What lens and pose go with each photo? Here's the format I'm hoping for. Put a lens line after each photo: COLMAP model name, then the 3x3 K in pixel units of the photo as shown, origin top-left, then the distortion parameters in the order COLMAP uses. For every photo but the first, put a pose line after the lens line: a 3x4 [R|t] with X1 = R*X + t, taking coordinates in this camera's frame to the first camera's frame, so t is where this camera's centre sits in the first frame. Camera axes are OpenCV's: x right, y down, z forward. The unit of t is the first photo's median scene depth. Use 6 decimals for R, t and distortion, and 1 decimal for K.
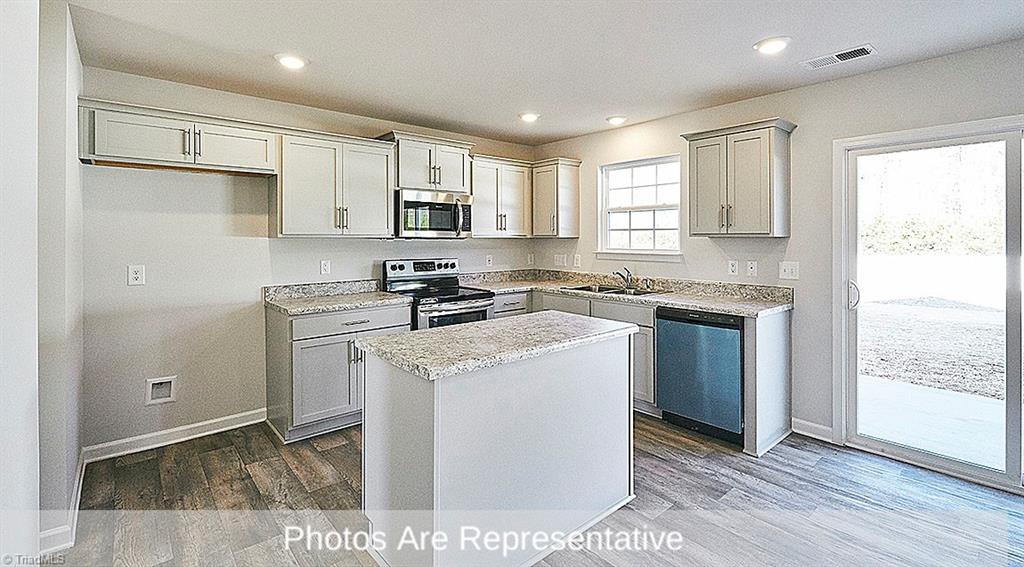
lens RADIAL K [[461.6, 0, 513.5], [0, 461.6, 219.6], [0, 0, 1]] dist [-0.000582, 0.001295]
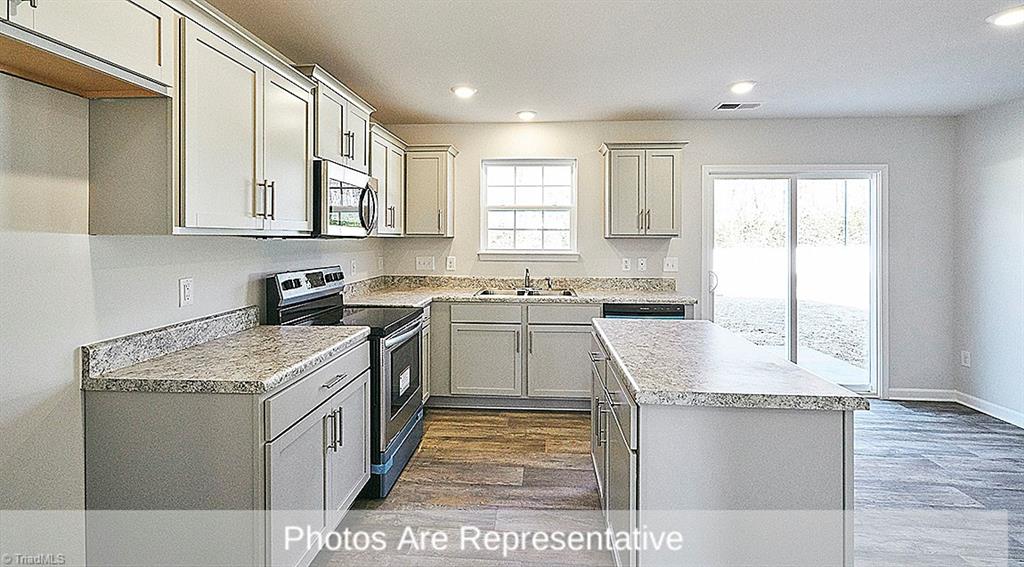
lens RADIAL K [[461.6, 0, 513.0], [0, 461.6, 217.3], [0, 0, 1]] dist [-0.000582, 0.001295]
pose [[0.700516, 0.036427, 0.712706, -0.474754], [-0.033383, 0.999276, -0.018261, 0.015311], [-0.712855, -0.011000, 0.701225, 0.343156]]
